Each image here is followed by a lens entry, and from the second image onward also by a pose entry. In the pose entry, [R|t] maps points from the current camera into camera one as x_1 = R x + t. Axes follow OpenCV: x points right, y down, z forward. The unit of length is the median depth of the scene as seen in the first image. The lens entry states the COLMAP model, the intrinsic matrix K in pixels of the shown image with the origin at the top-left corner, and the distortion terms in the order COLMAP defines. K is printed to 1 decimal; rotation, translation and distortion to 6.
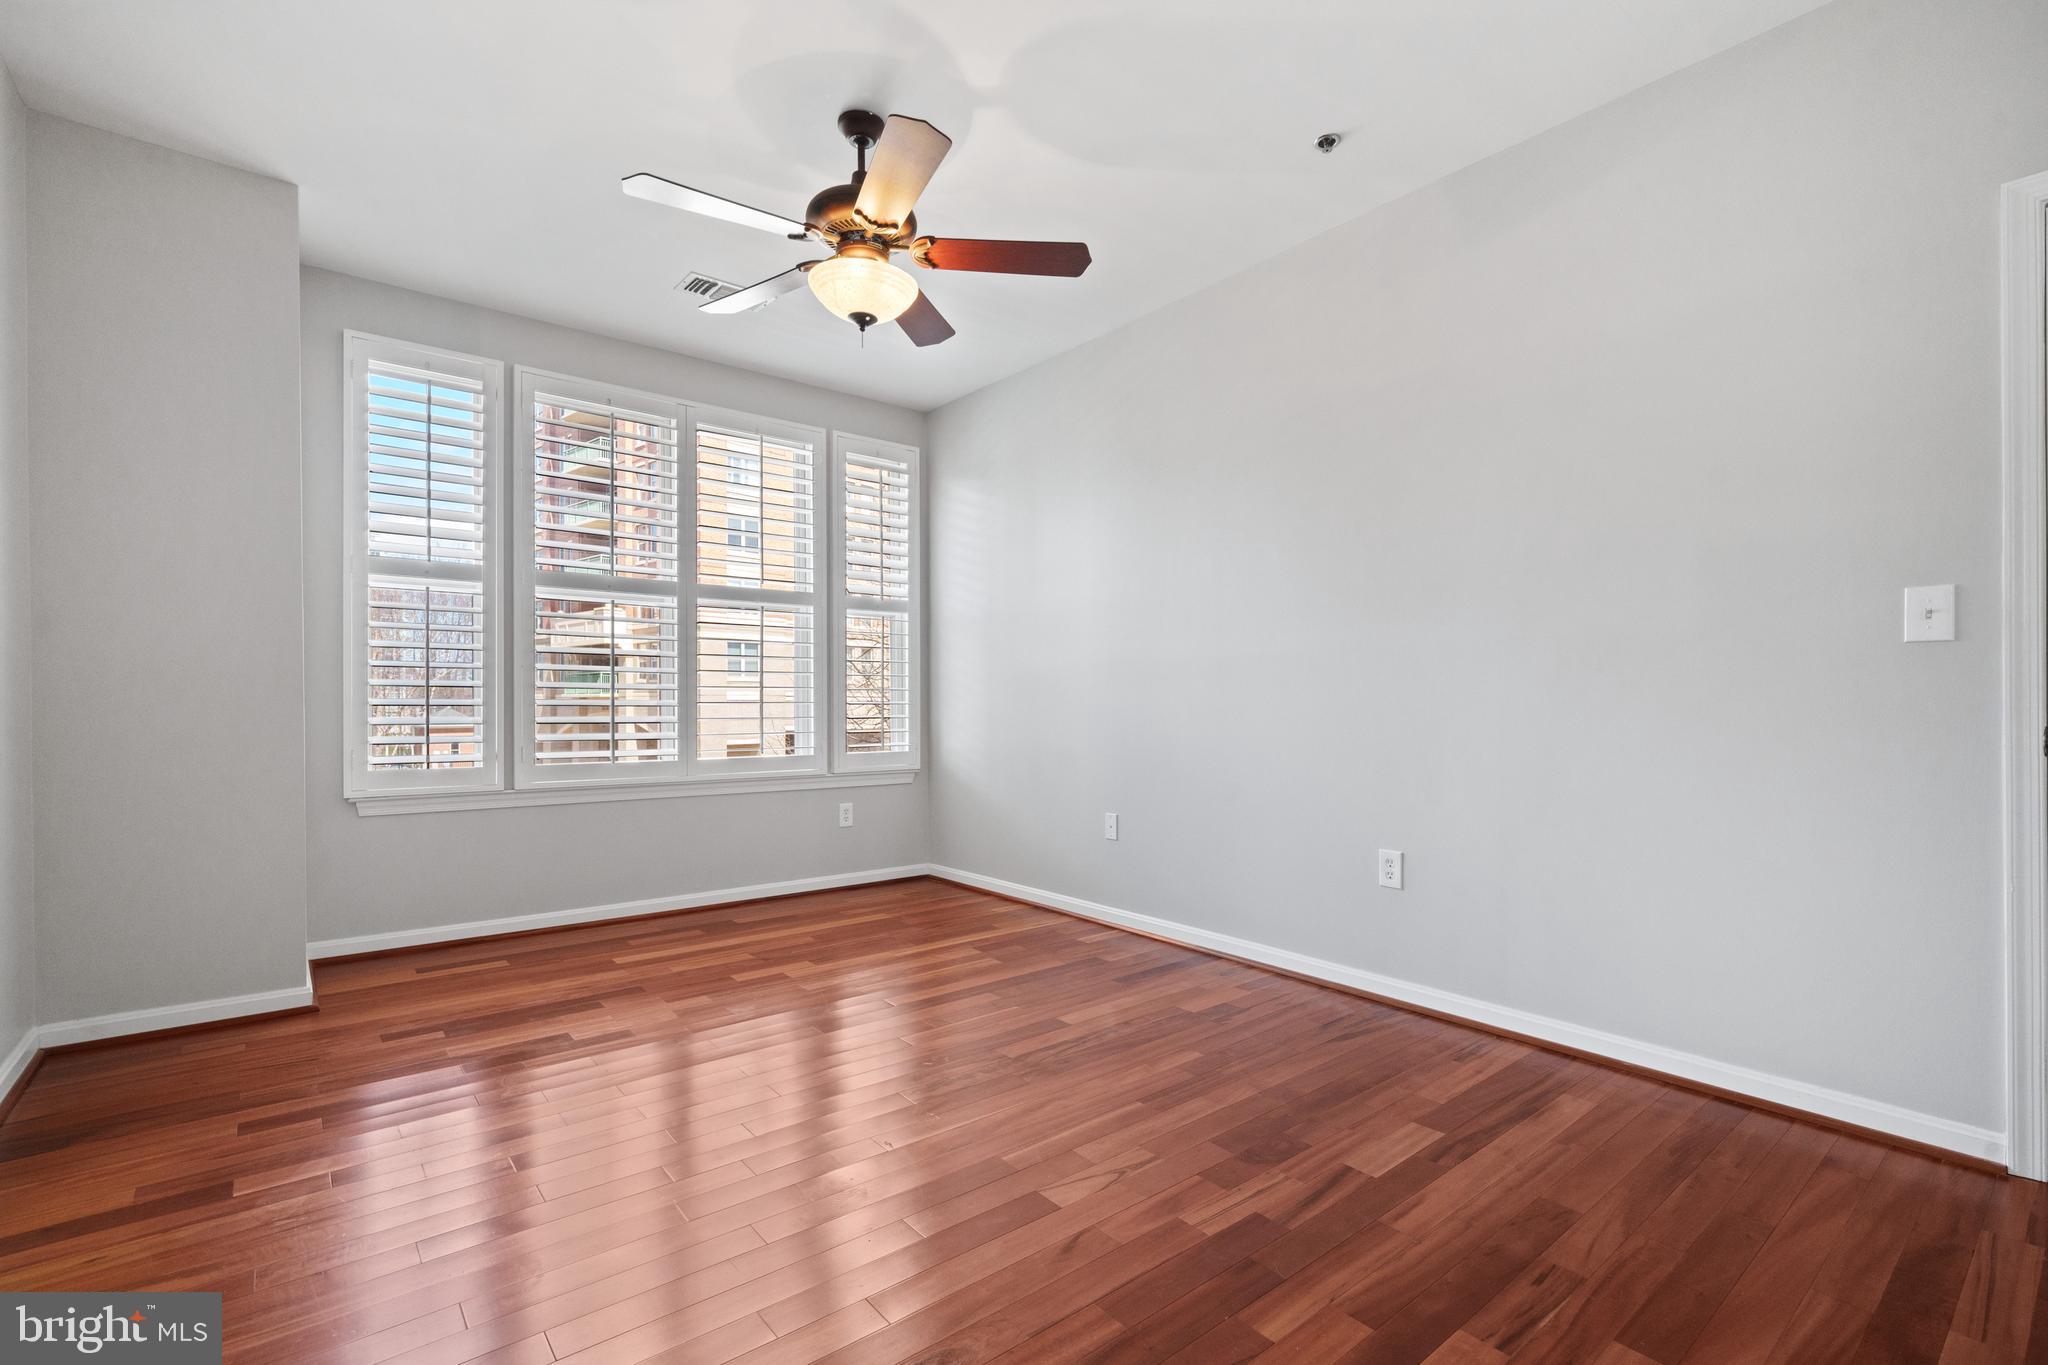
lens RADIAL K [[924.7, 0, 1027.8], [0, 924.7, 700.2], [0, 0, 1]] dist [0.000640, -0.000844]
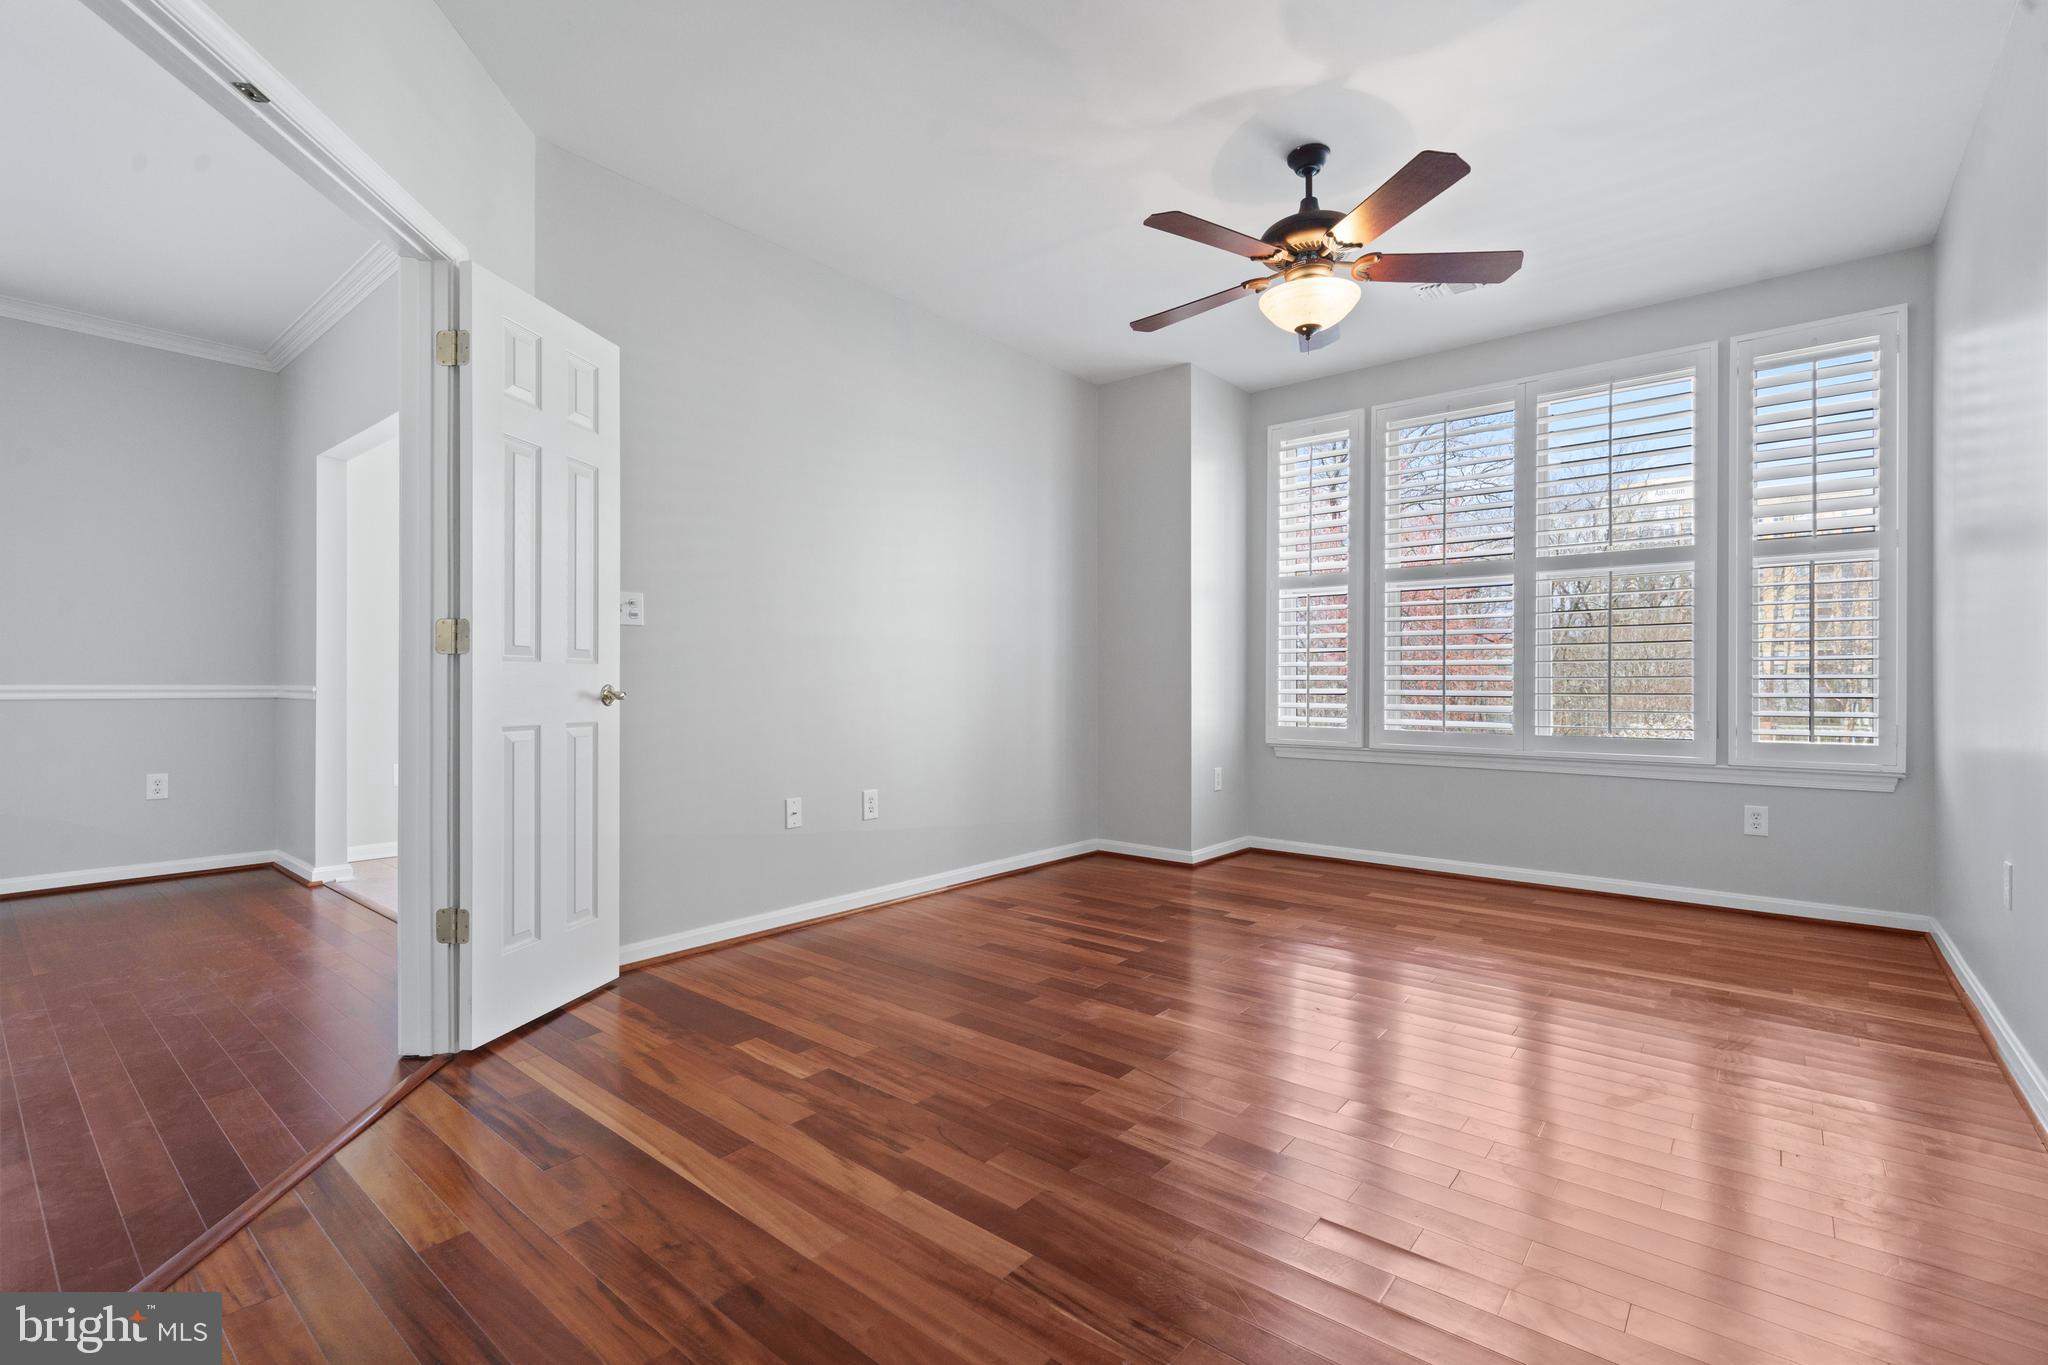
lens RADIAL K [[924.7, 0, 1019.5], [0, 924.7, 687.3], [0, 0, 1]] dist [0.000640, -0.000844]
pose [[0.181102, 0.002301, -0.983462, 0.522921], [0.002491, 0.999993, 0.002799, 0.009064], [0.983461, -0.002957, 0.181095, 0.276258]]
